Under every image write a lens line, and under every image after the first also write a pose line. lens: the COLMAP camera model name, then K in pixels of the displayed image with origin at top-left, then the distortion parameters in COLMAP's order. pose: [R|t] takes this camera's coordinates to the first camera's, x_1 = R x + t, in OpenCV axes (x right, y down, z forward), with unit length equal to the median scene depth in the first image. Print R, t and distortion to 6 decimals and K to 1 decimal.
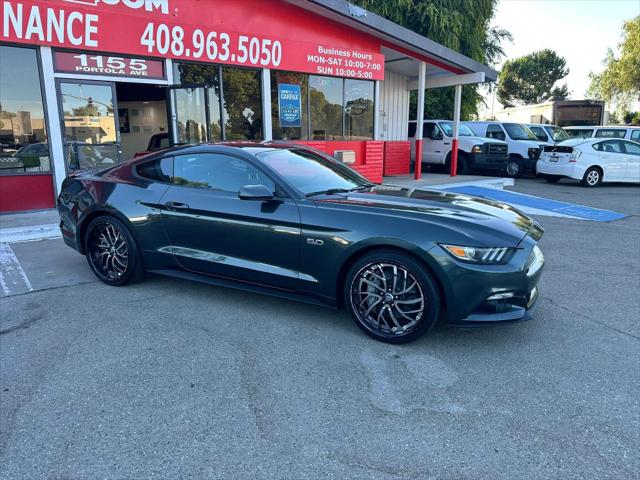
lens RADIAL K [[468.4, 0, 317.3], [0, 468.4, 232.9], [0, 0, 1]] dist [0.041950, -0.047346]
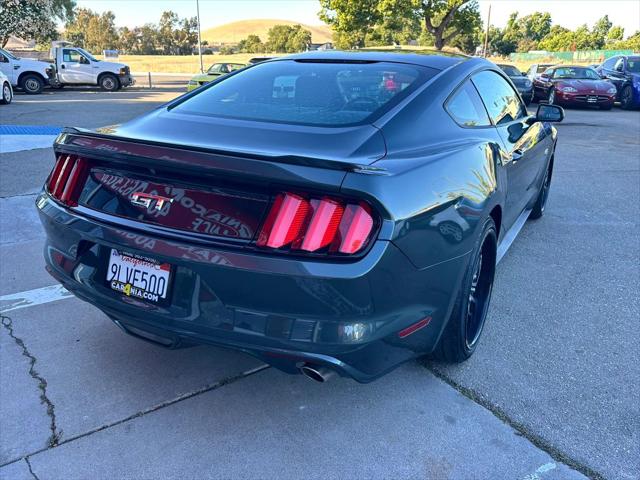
lens RADIAL K [[504.8, 0, 319.7], [0, 504.8, 243.4], [0, 0, 1]] dist [0.046788, -0.062942]
pose [[0.042239, -0.342775, 0.938467, -0.463938], [0.179878, 0.926566, 0.330332, -0.103649], [-0.982782, 0.154857, 0.100795, 0.554714]]
